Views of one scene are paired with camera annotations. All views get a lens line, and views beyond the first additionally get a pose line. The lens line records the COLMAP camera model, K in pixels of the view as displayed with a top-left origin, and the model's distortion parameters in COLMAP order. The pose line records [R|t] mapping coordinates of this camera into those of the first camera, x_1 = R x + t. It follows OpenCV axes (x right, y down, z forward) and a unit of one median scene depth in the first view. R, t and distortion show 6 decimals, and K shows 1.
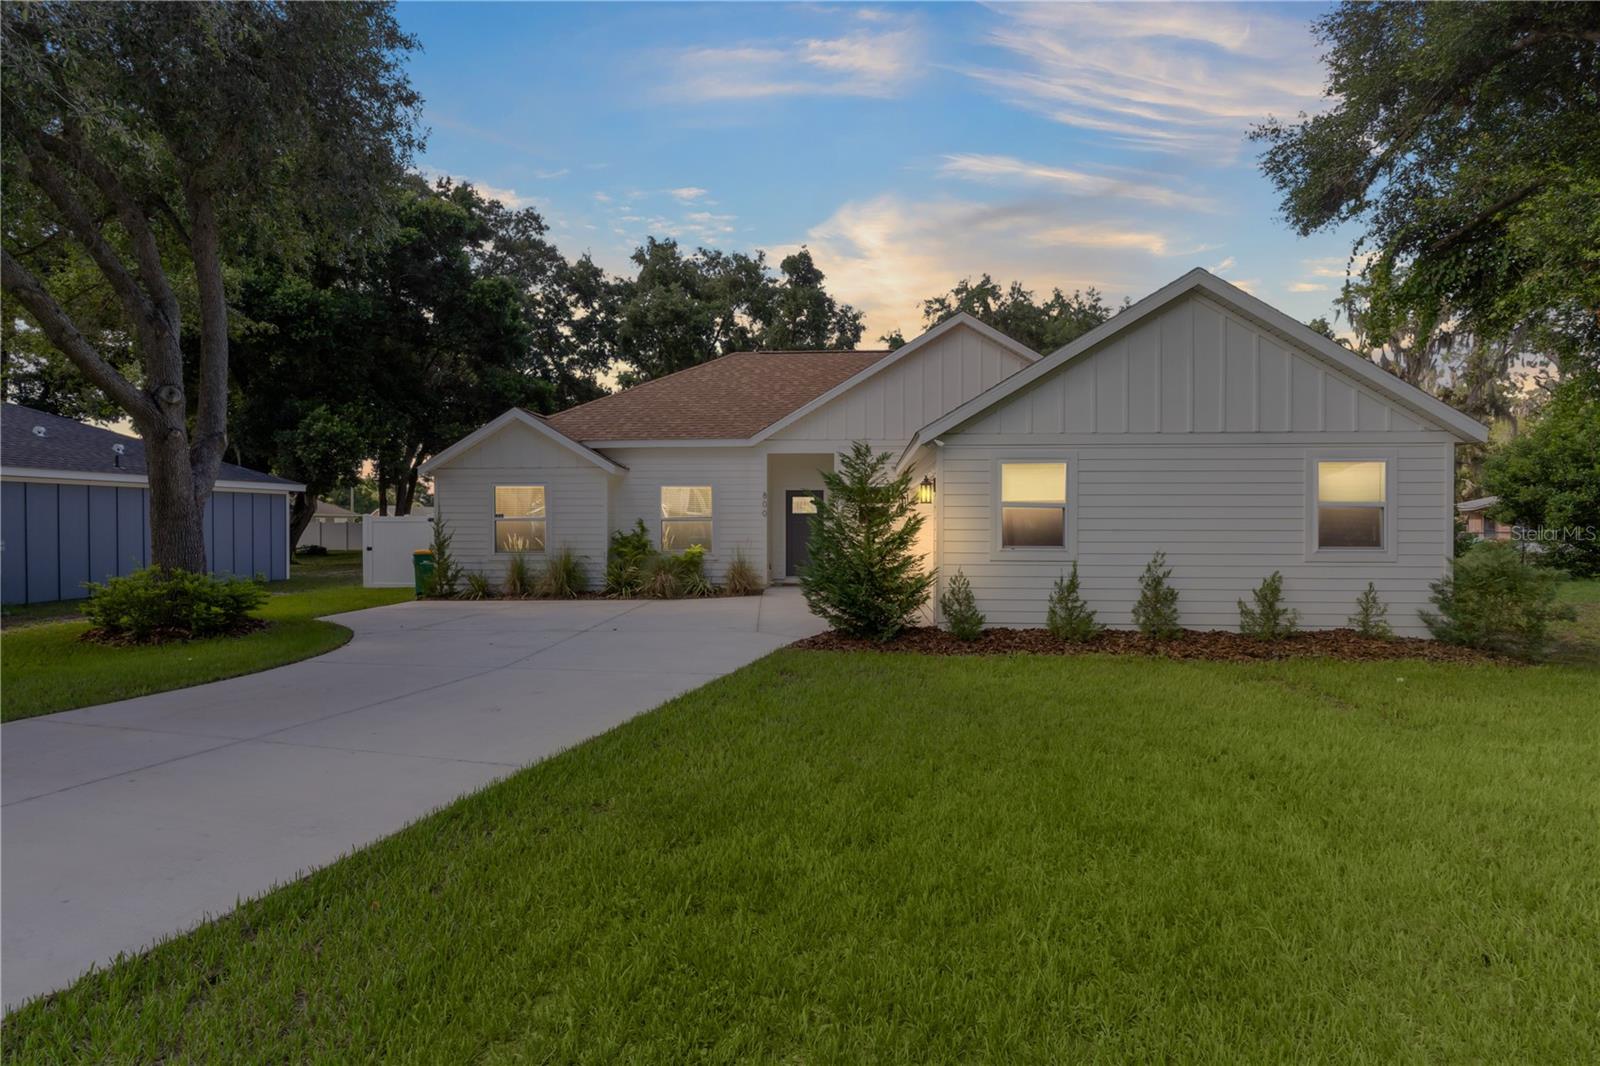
lens RADIAL K [[878.2, 0, 804.8], [0, 878.2, 537.4], [0, 0, 1]] dist [-0.005757, 0.000524]
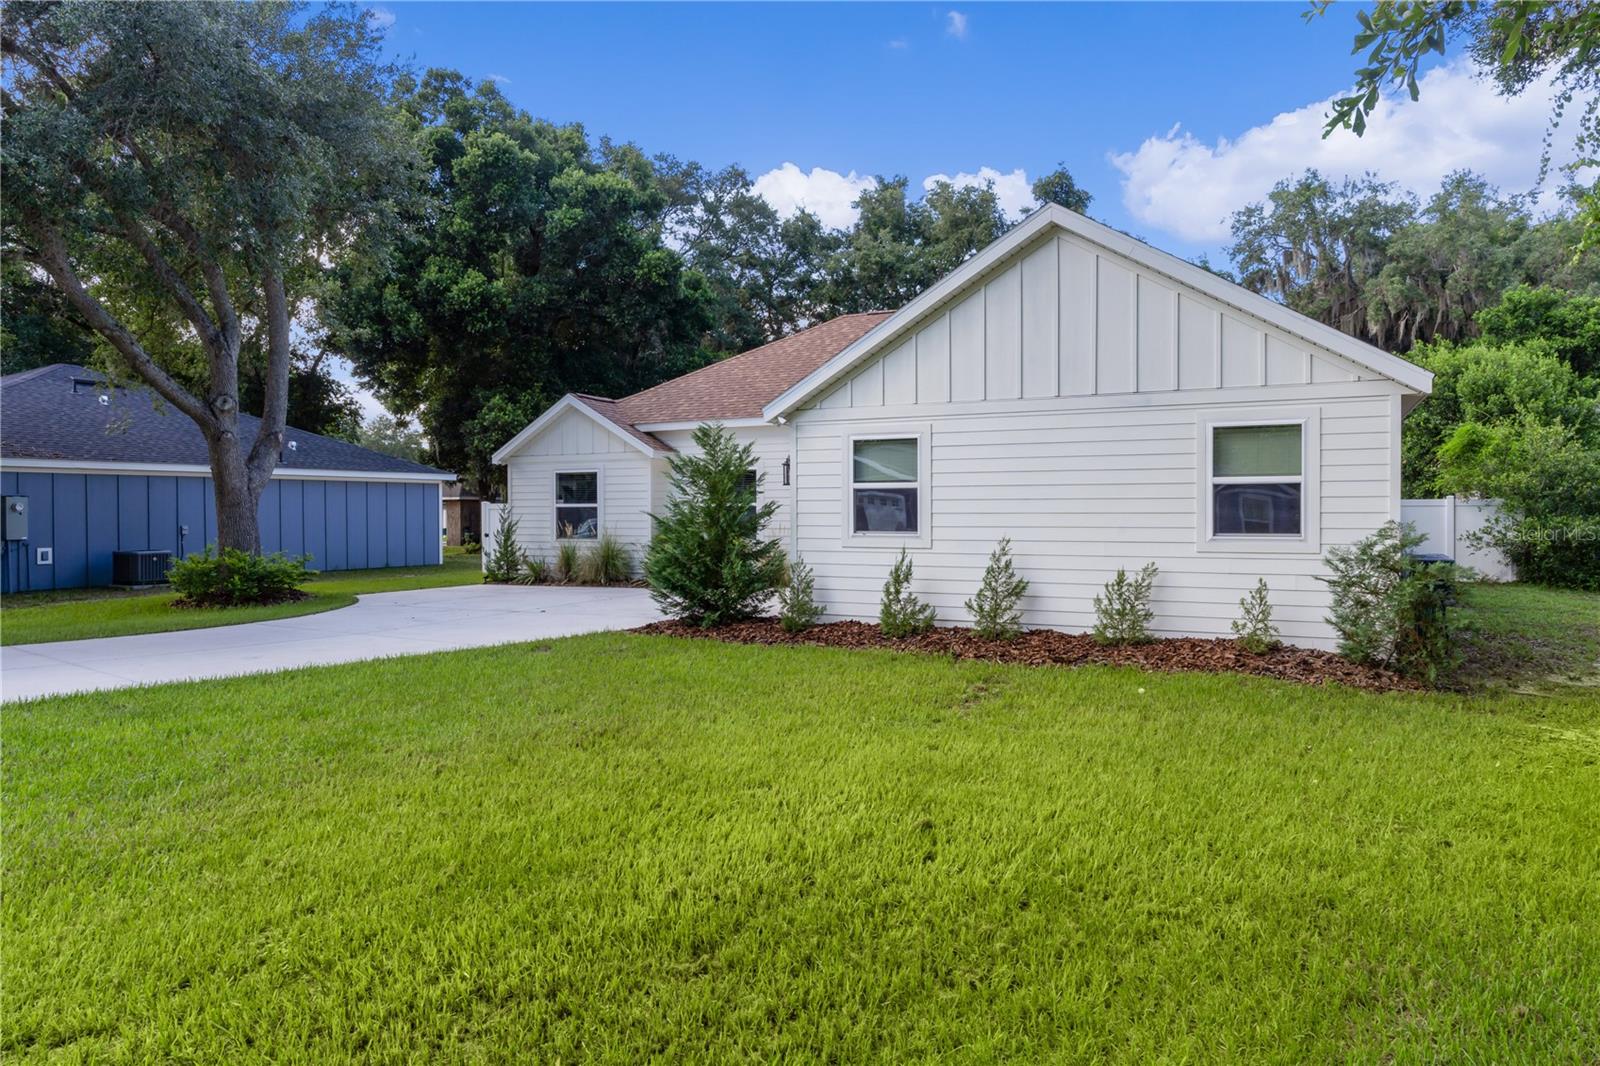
lens RADIAL K [[1114.6, 0, 804.6], [0, 1114.6, 536.2], [0, 0, 1]] dist [-0.006155, 0.001056]
pose [[0.912354, 0.005366, -0.409368, 0.430109], [-0.003107, 0.999976, 0.006182, 0.005415], [0.409391, -0.004368, 0.912348, -0.047128]]
